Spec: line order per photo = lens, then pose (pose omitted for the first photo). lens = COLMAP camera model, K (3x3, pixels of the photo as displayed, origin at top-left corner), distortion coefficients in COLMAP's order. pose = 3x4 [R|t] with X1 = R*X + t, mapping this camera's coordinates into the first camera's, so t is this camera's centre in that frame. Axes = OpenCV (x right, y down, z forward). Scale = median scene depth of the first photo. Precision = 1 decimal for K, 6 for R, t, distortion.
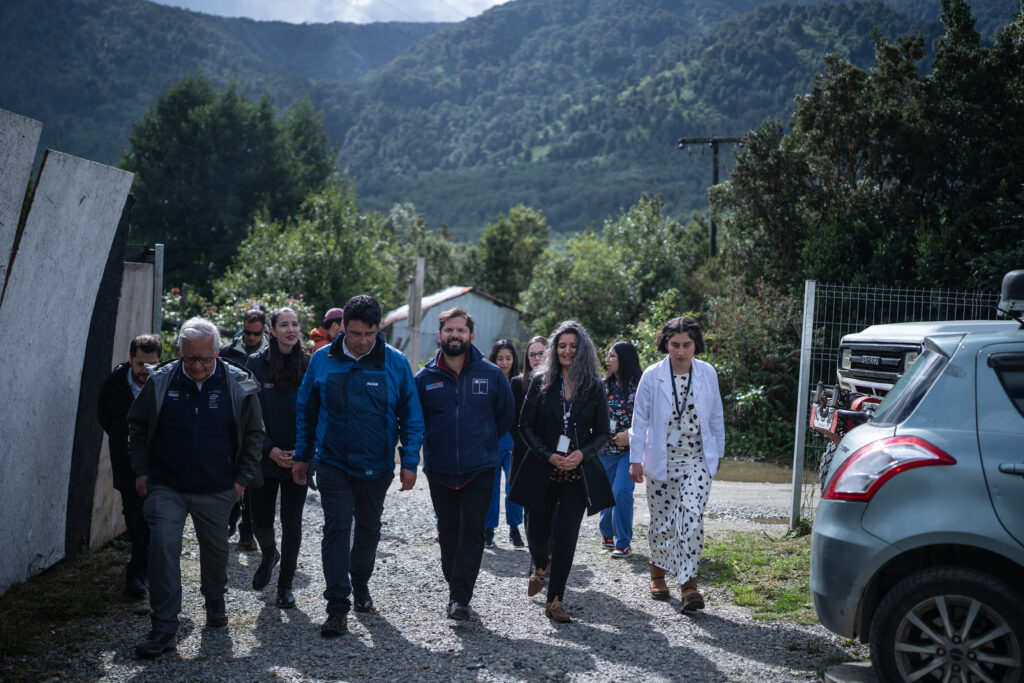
lens RADIAL K [[1030.9, 0, 481.4], [0, 1030.9, 316.6], [0, 0, 1]] dist [-0.015099, 0.001243]
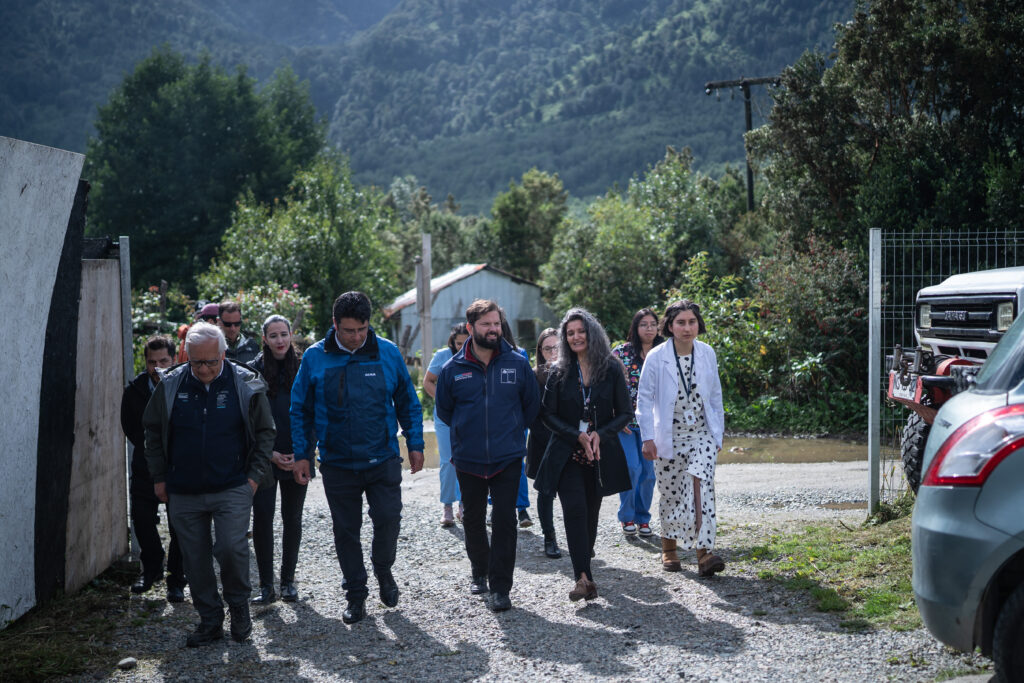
lens RADIAL K [[1030.9, 0, 481.4], [0, 1030.9, 316.6], [0, 0, 1]] dist [-0.015099, 0.001243]
pose [[0.997696, -0.066066, -0.015433, -0.002396], [0.066323, 0.997657, 0.016795, 0.001972], [0.014288, -0.017780, 0.999740, 0.106487]]
